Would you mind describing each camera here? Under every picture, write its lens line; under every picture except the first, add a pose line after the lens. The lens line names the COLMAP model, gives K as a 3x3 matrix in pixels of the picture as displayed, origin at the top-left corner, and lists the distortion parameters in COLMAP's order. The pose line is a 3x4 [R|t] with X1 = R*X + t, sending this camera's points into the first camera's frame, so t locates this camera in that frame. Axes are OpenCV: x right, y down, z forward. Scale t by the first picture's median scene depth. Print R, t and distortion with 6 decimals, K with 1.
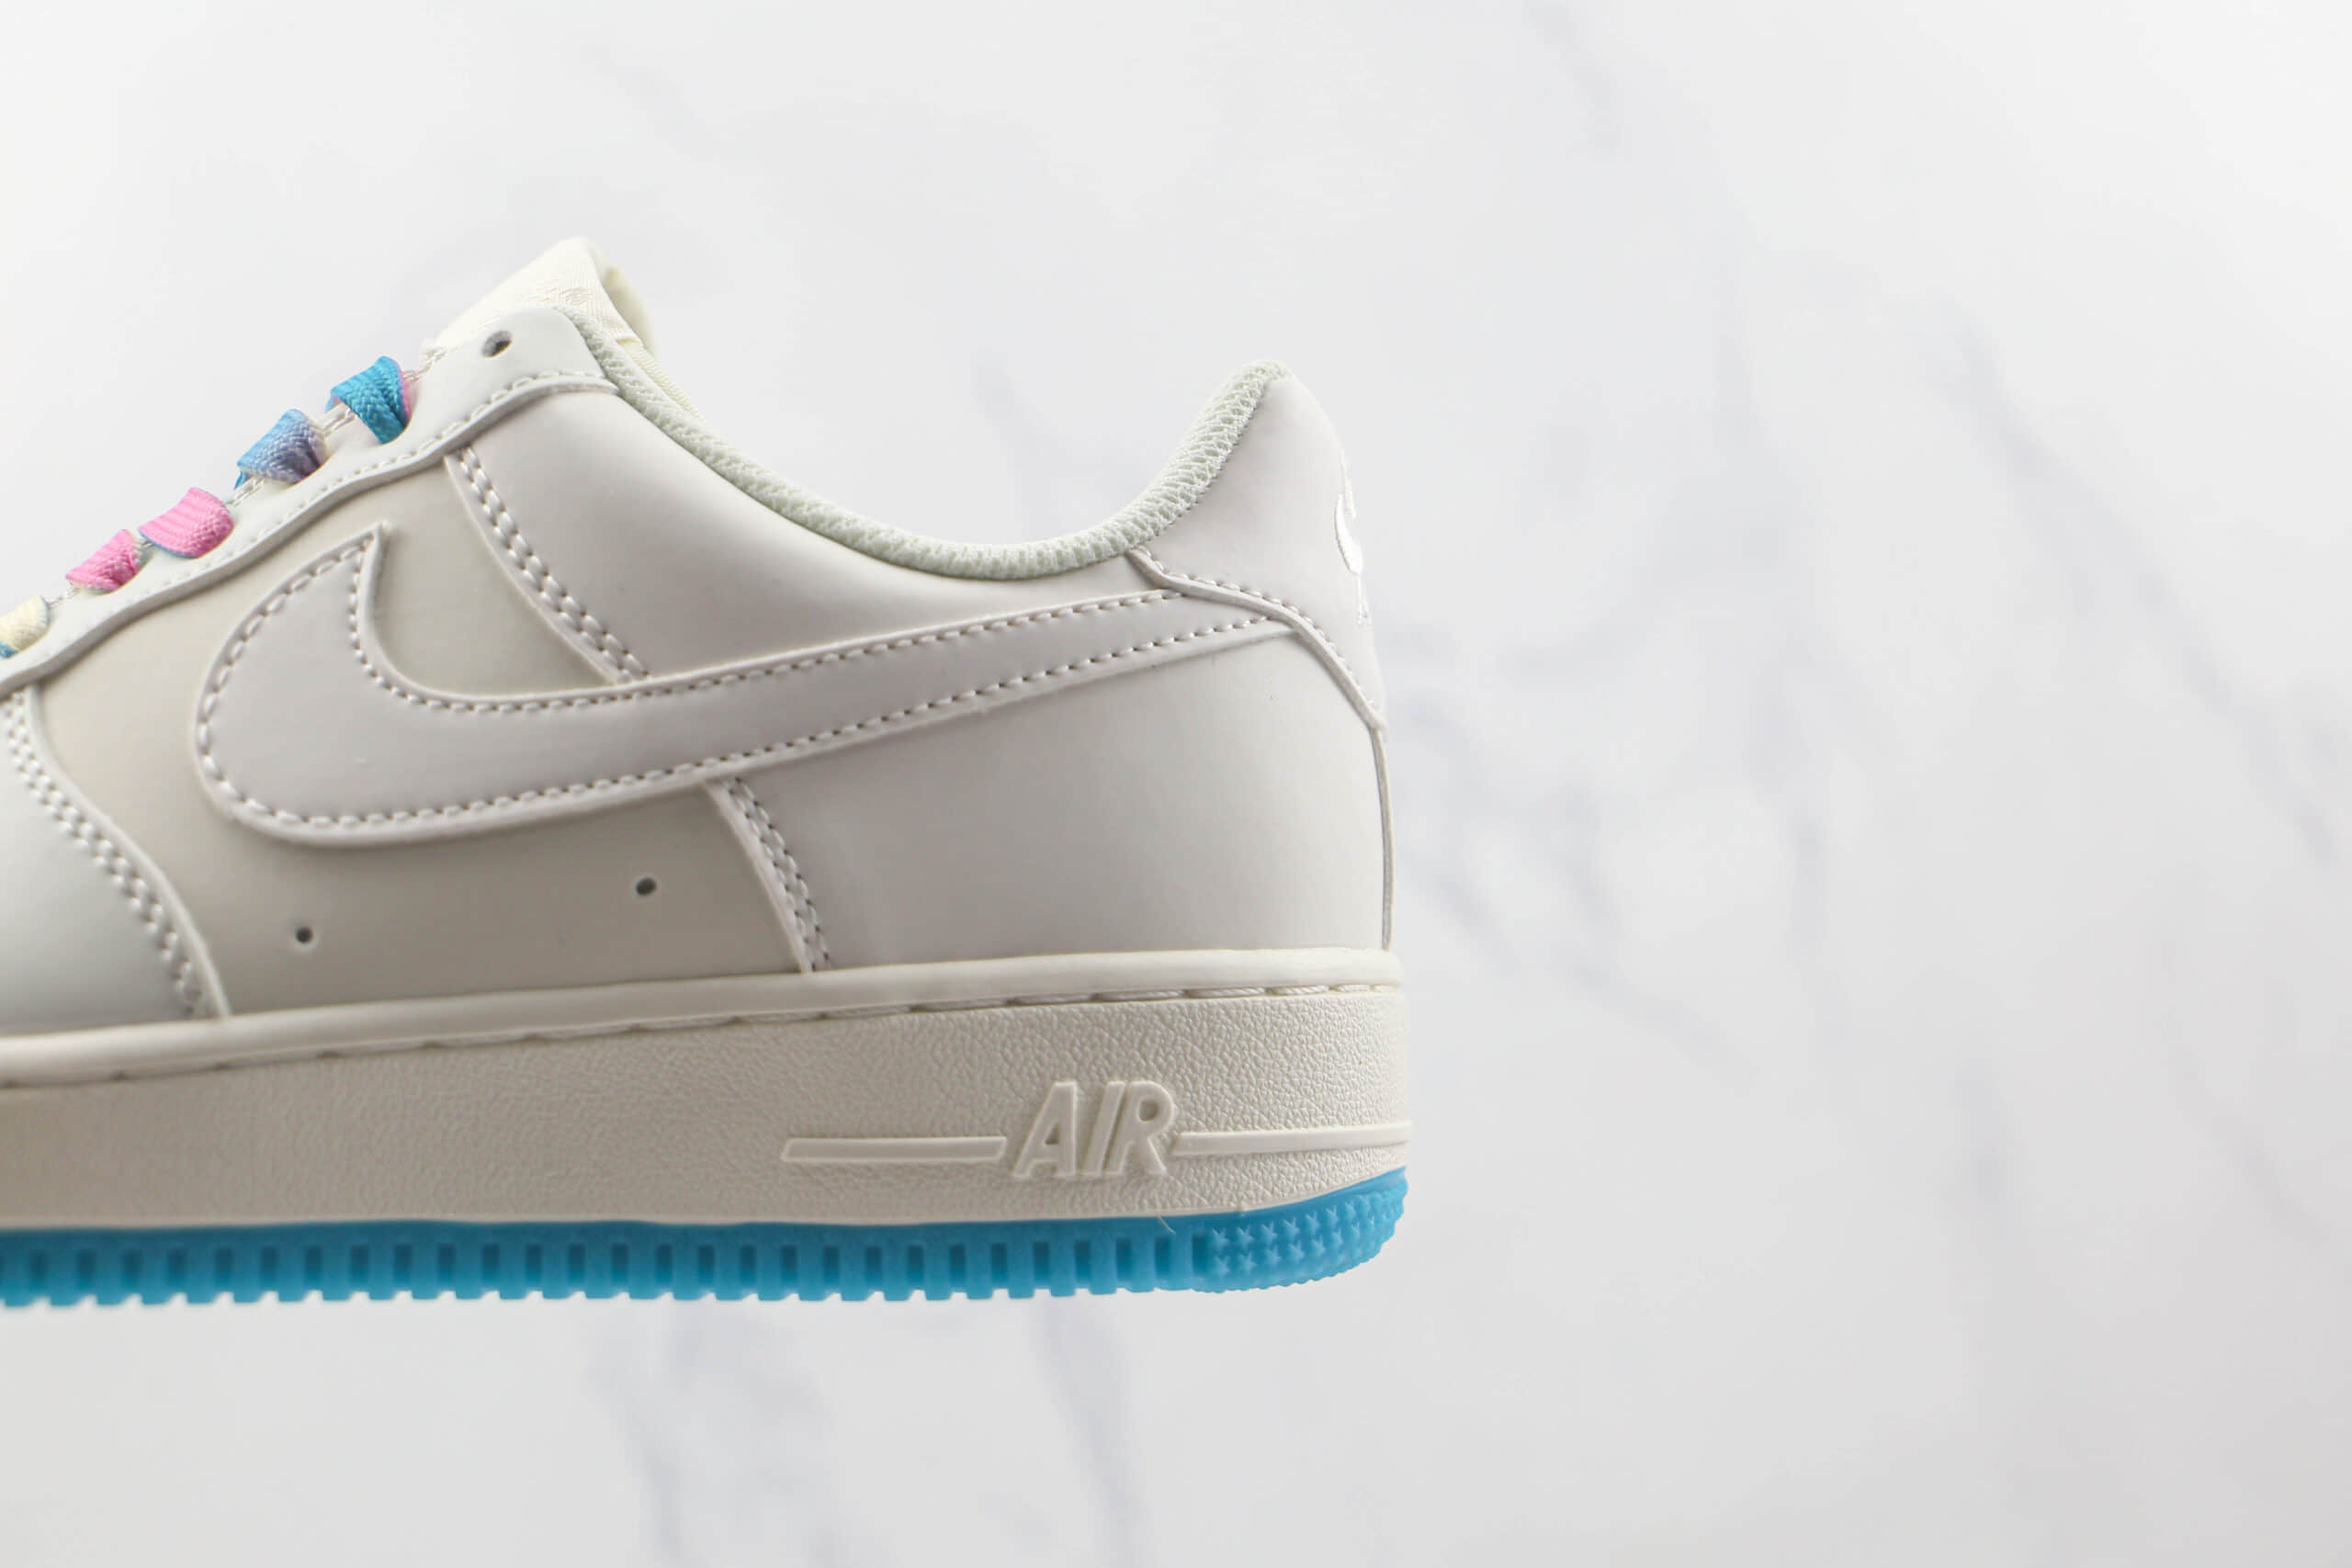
lens RADIAL K [[2509.6, 0, 1176.0], [0, 2509.6, 784.0], [0, 0, 1]] dist [-0.079465, 0.002998]
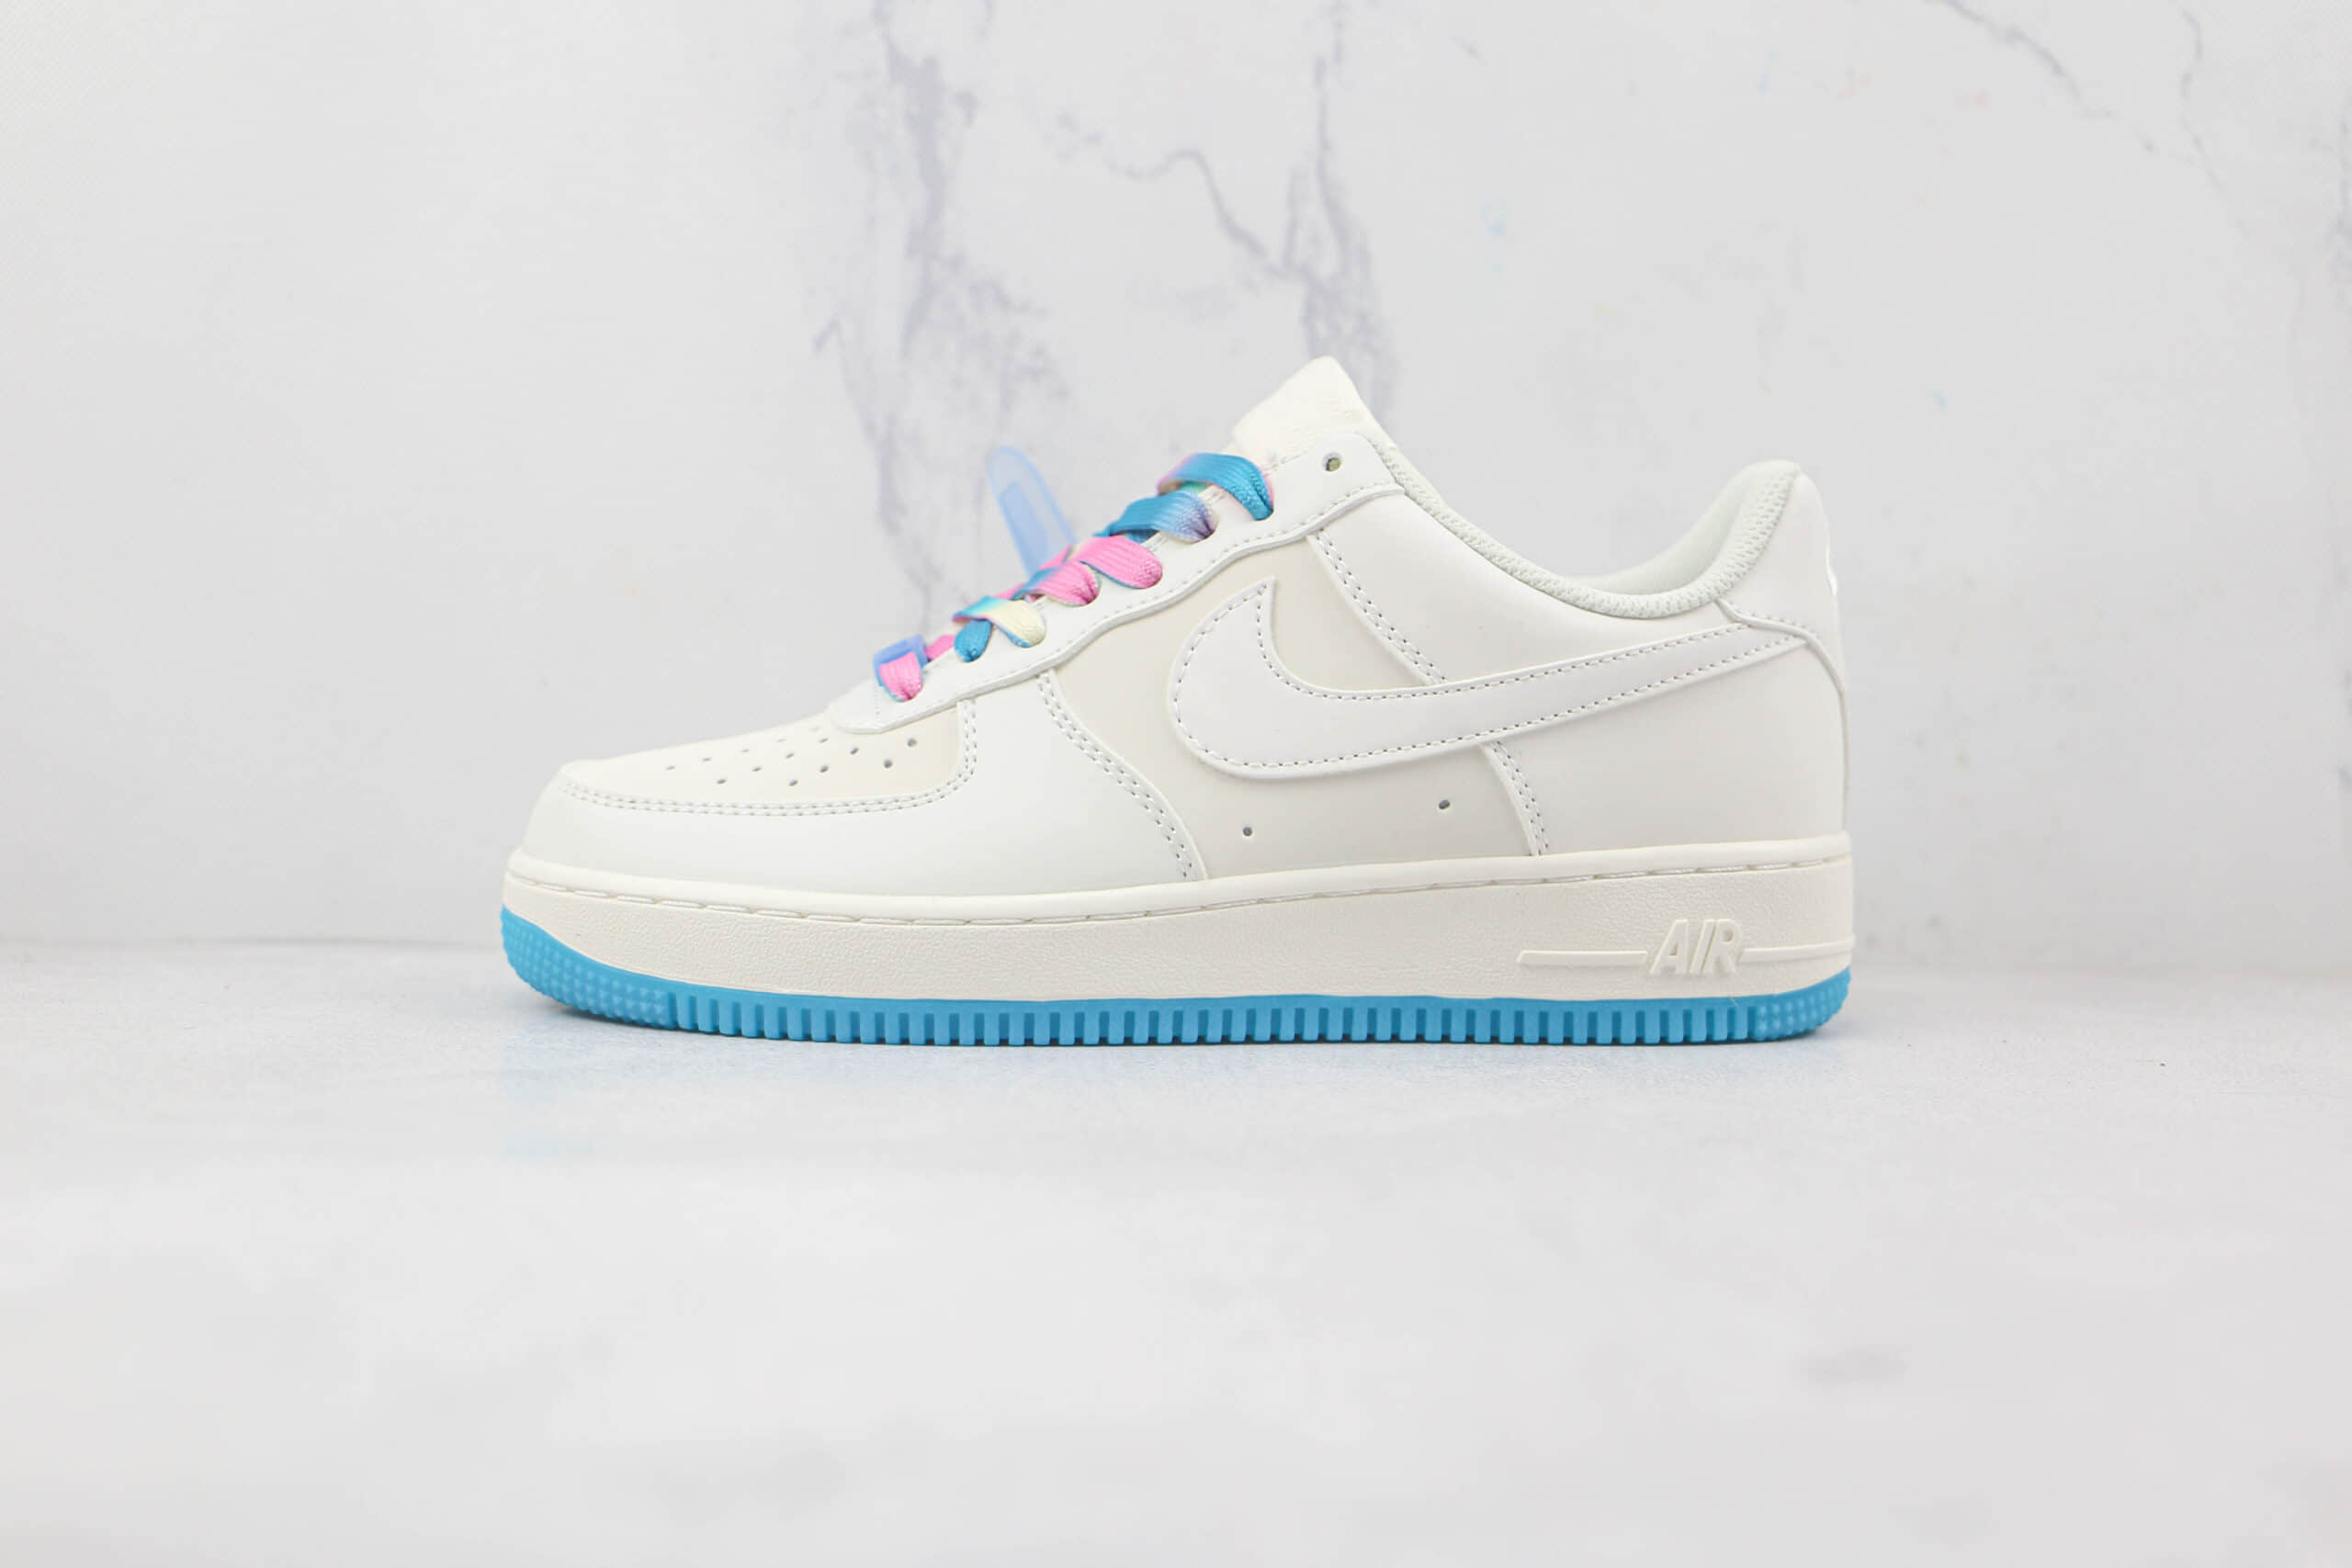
lens RADIAL K [[2509.6, 0, 1176.0], [0, 2509.6, 784.0], [0, 0, 1]] dist [-0.079465, 0.002998]
pose [[0.999176, 0.019453, -0.035610, -0.323852], [-0.014280, 0.990026, 0.140162, -0.203906], [0.037981, -0.139538, 0.989488, -0.681748]]
